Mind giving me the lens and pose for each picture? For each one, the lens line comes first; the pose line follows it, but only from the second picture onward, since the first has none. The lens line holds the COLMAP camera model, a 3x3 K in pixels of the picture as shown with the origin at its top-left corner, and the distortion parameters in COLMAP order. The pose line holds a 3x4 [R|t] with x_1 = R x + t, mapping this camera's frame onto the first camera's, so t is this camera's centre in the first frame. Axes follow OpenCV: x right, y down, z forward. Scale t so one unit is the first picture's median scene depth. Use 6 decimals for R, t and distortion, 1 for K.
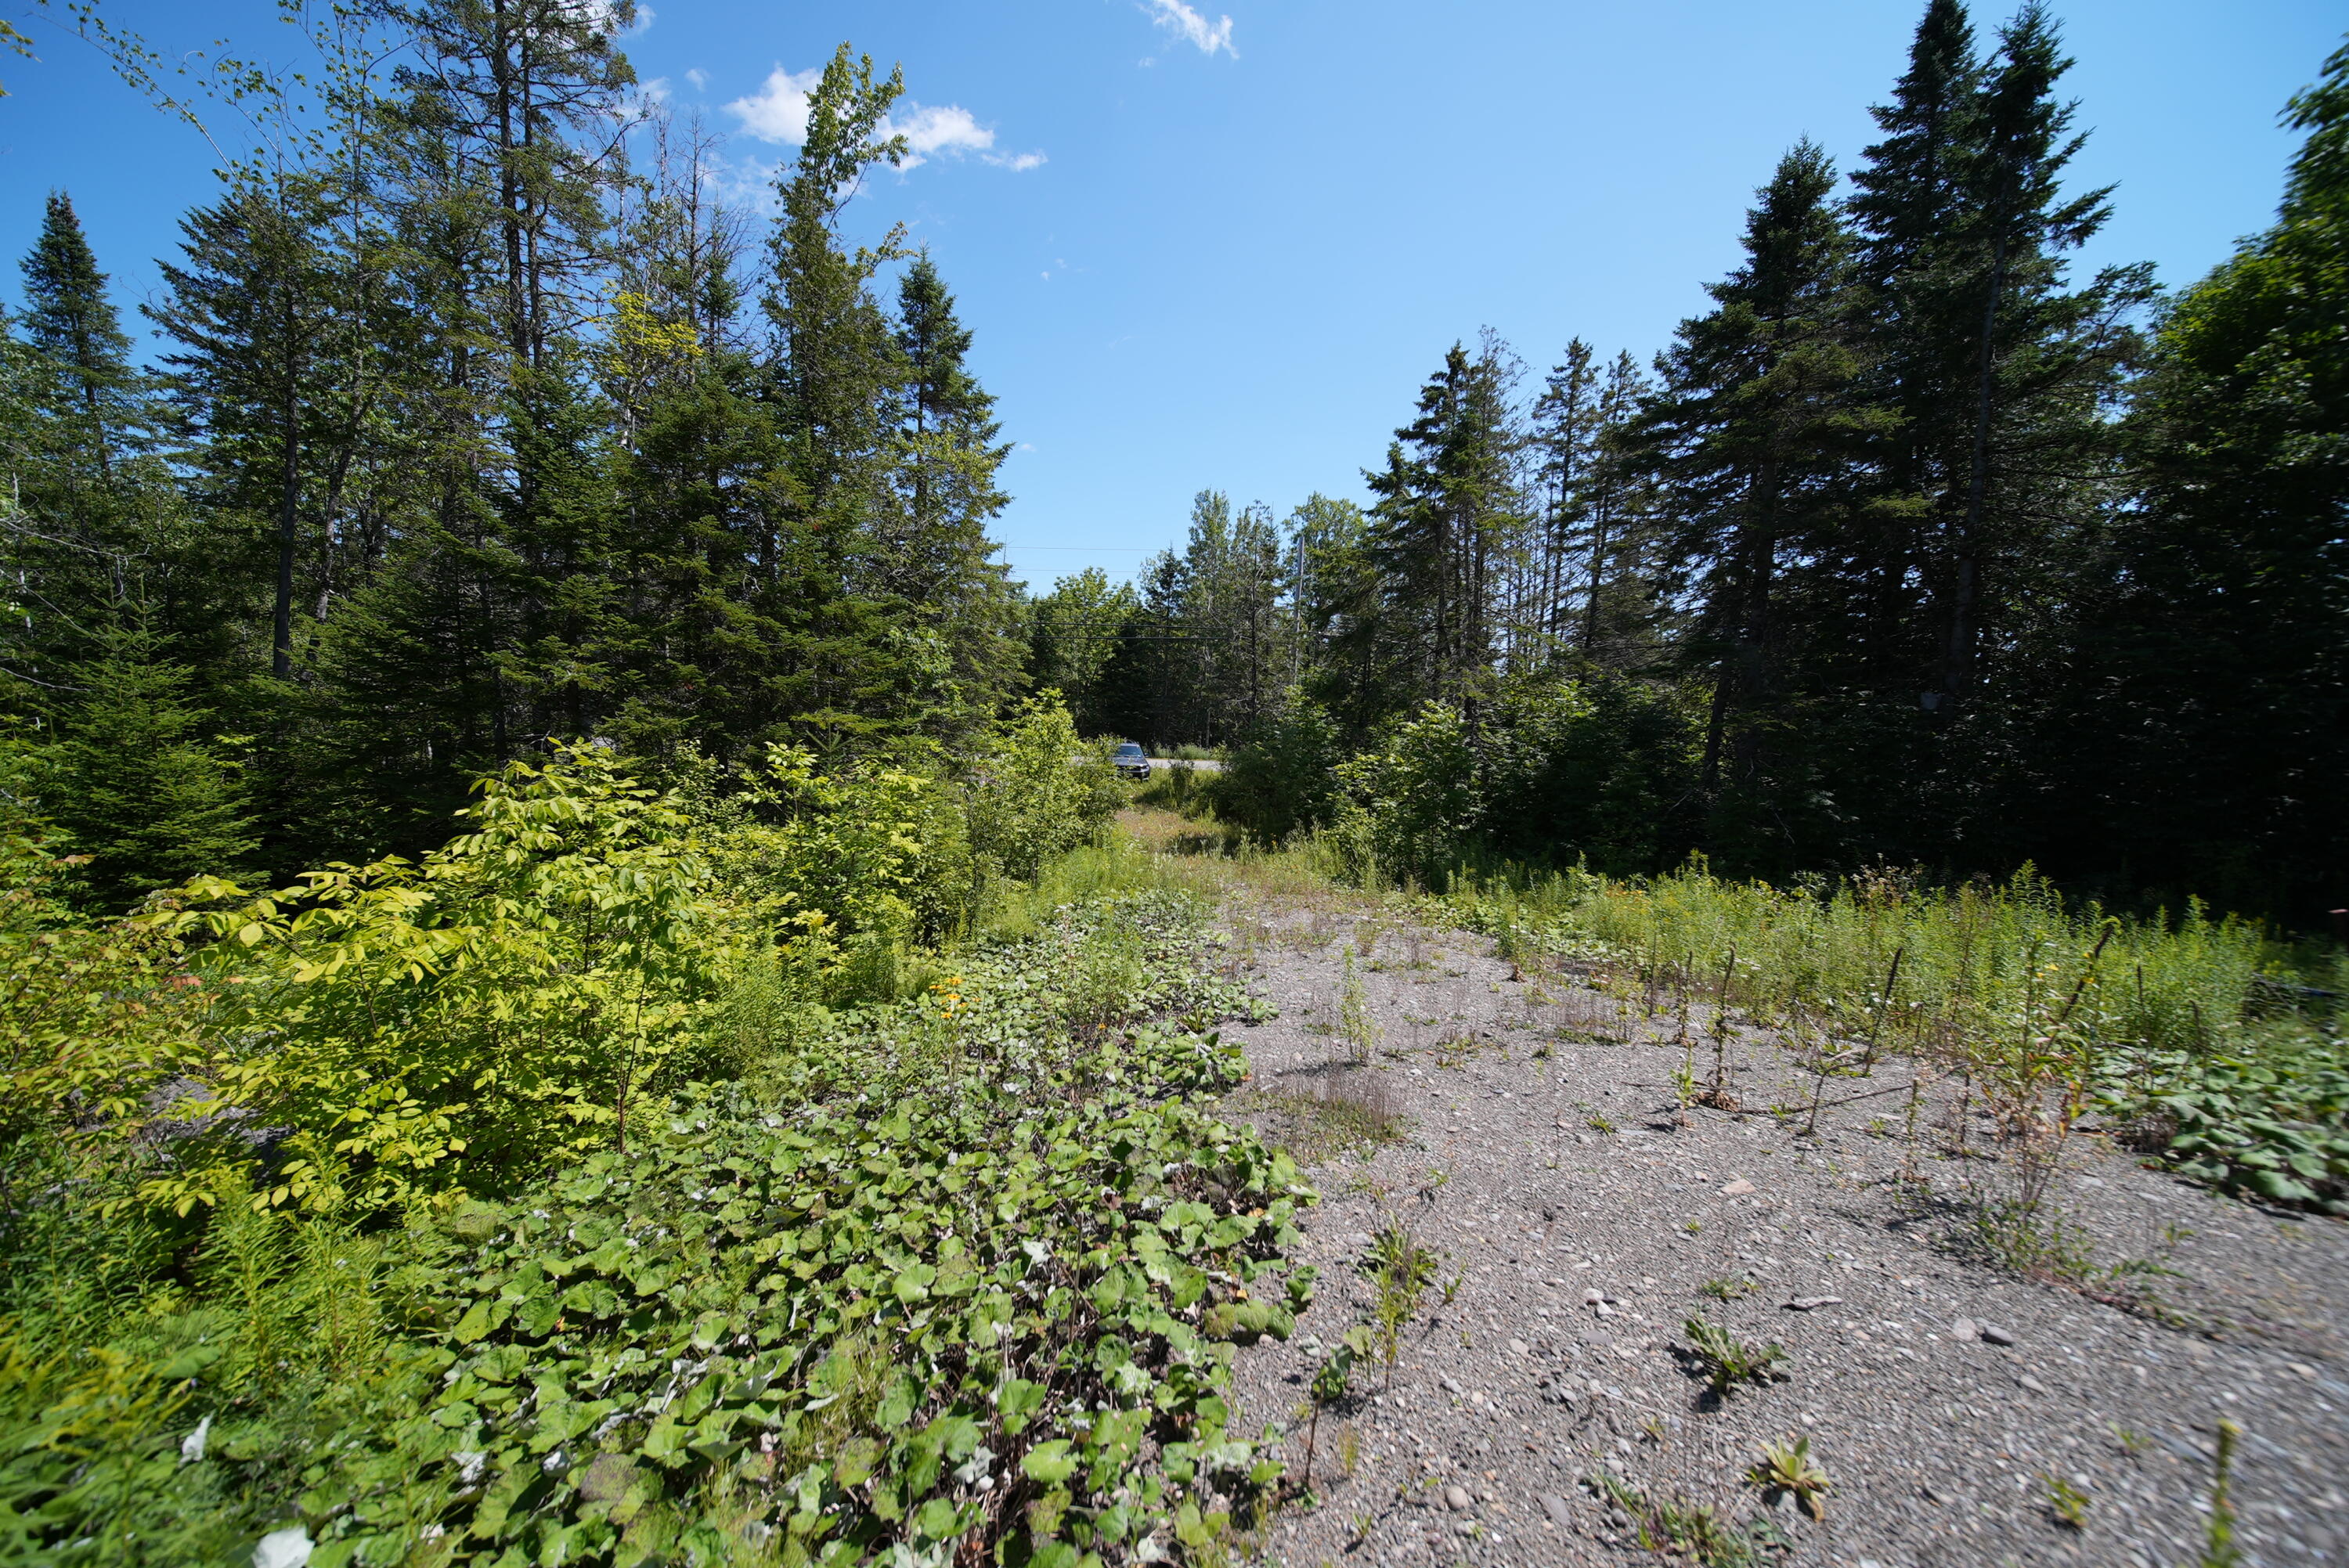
lens RADIAL K [[871.8, 0, 1200.7], [0, 871.8, 816.4], [0, 0, 1]] dist [0.000329, -0.000036]
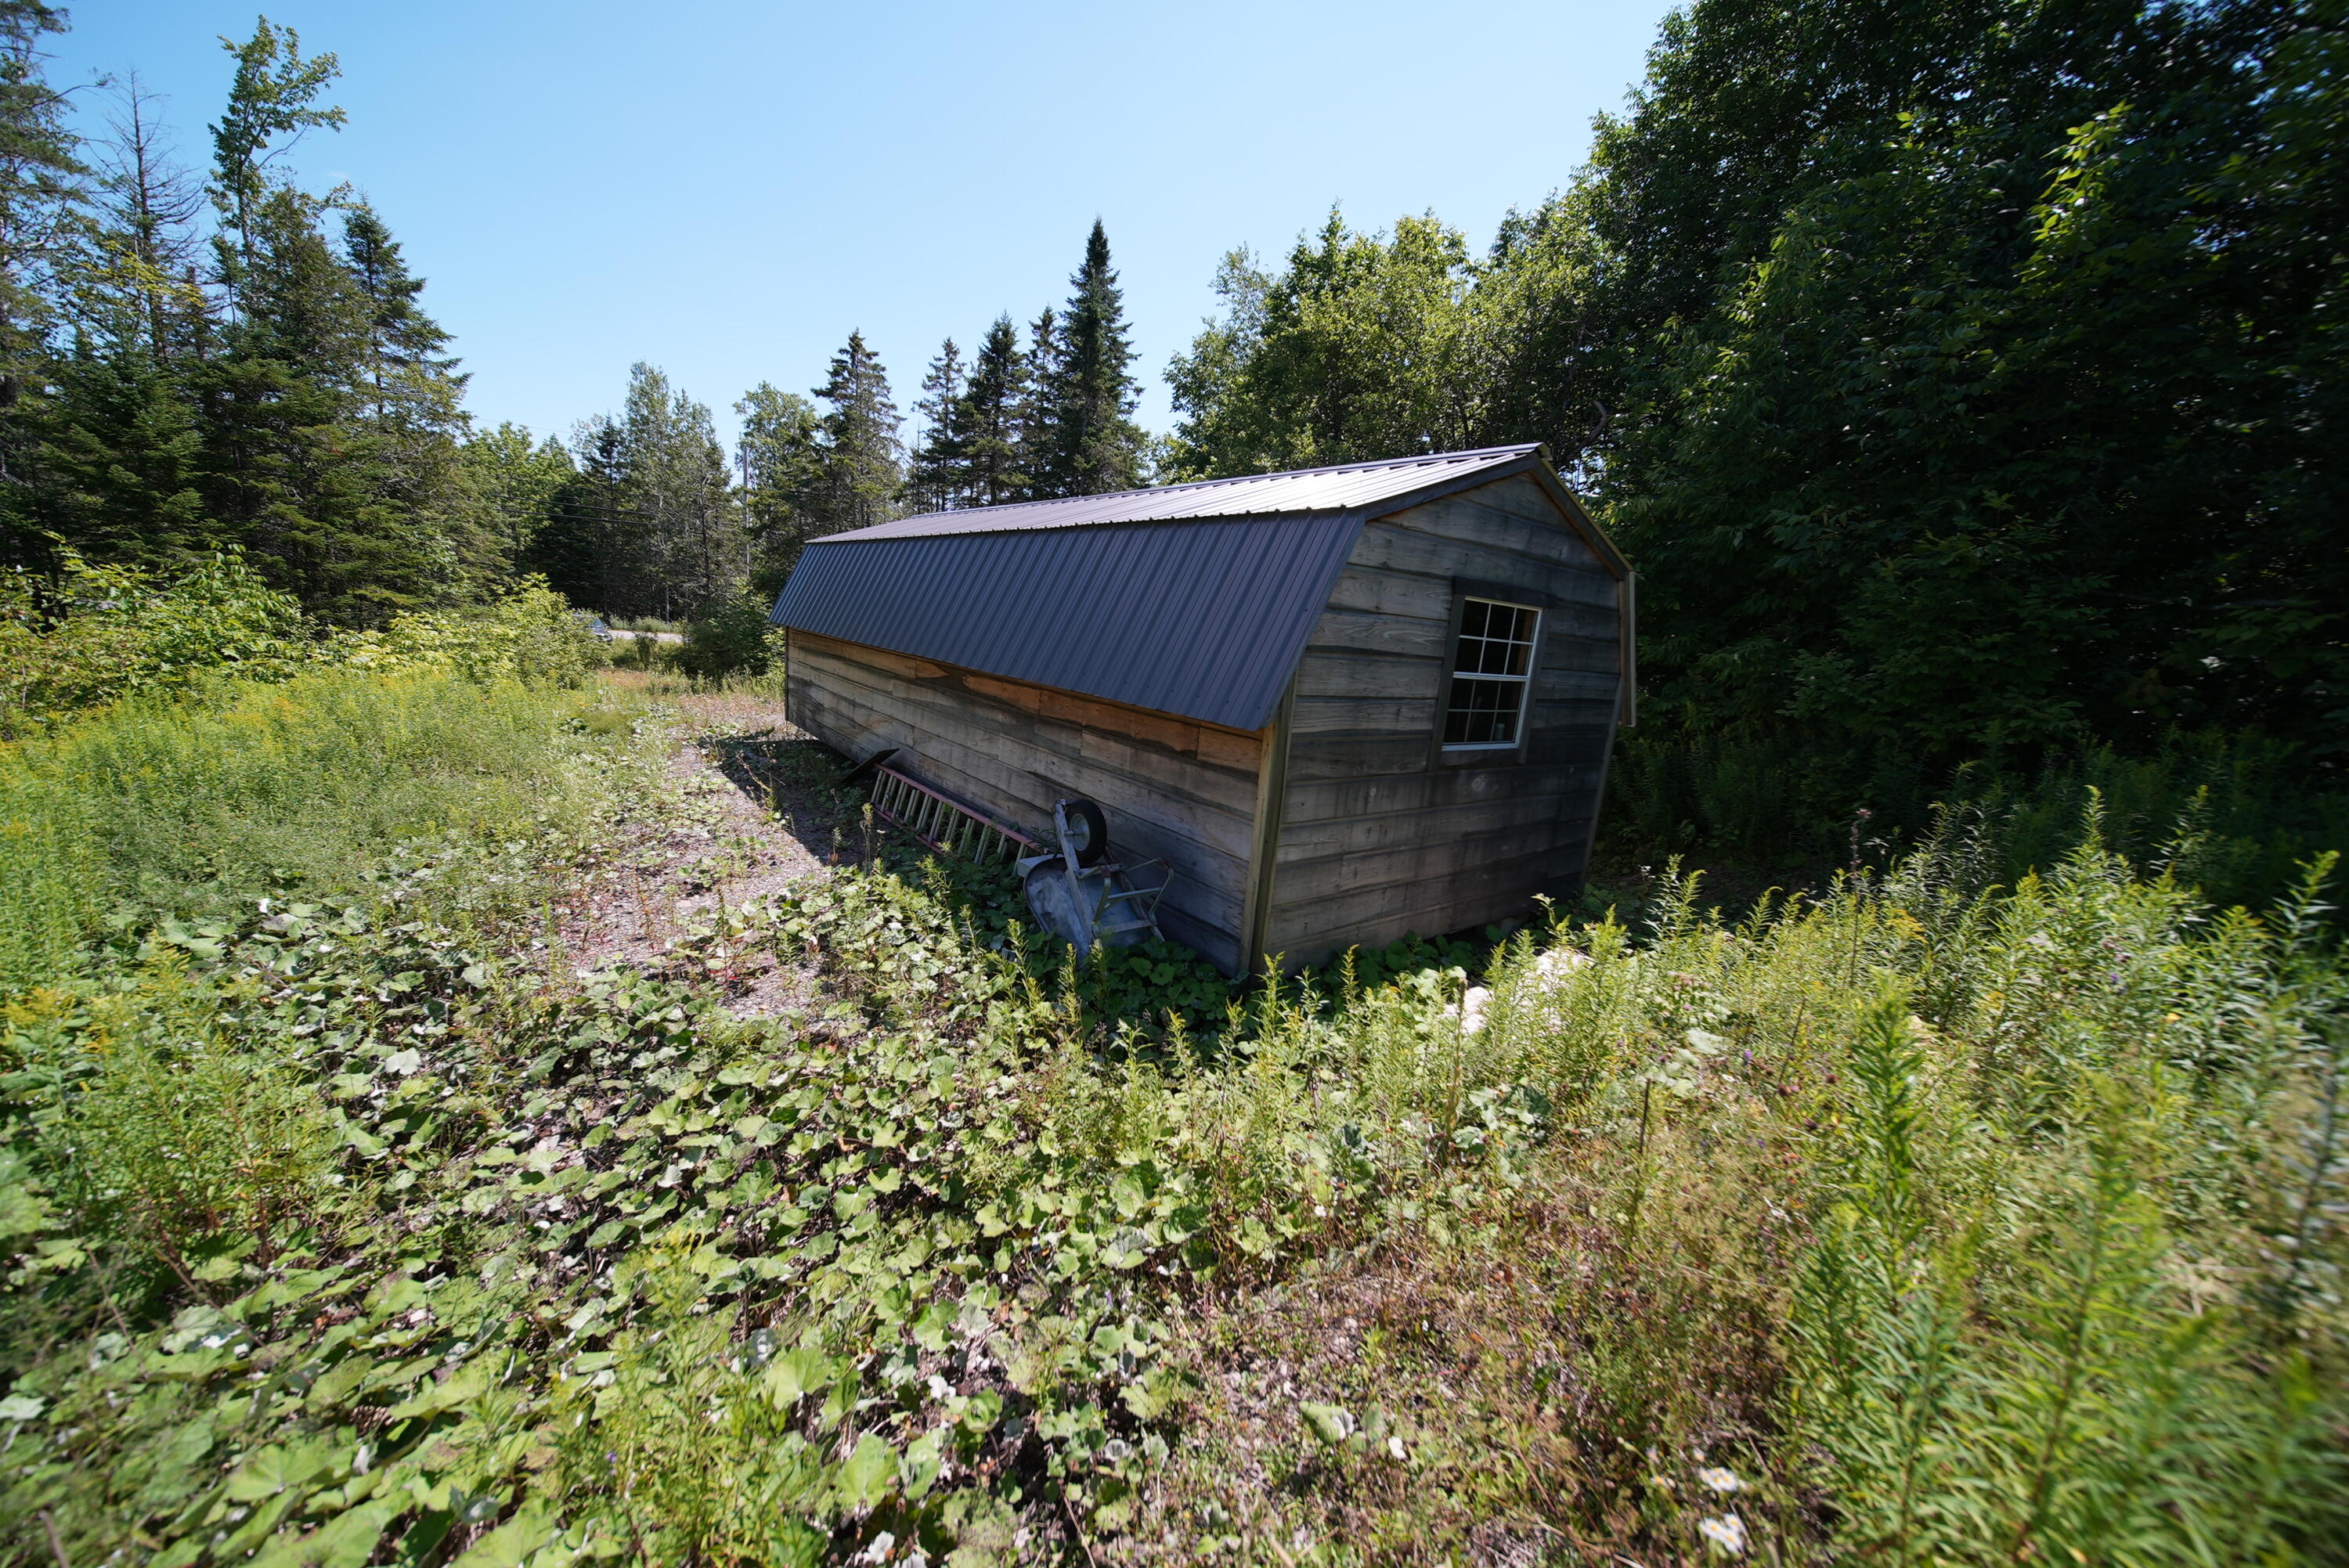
lens RADIAL K [[871.8, 0, 1200.7], [0, 871.8, 816.4], [0, 0, 1]] dist [0.000329, -0.000036]
pose [[0.853647, -0.072382, 0.515798, -0.007144], [0.004185, 0.991218, 0.132172, 0.038883], [-0.520835, -0.110670, 0.846453, -0.528733]]
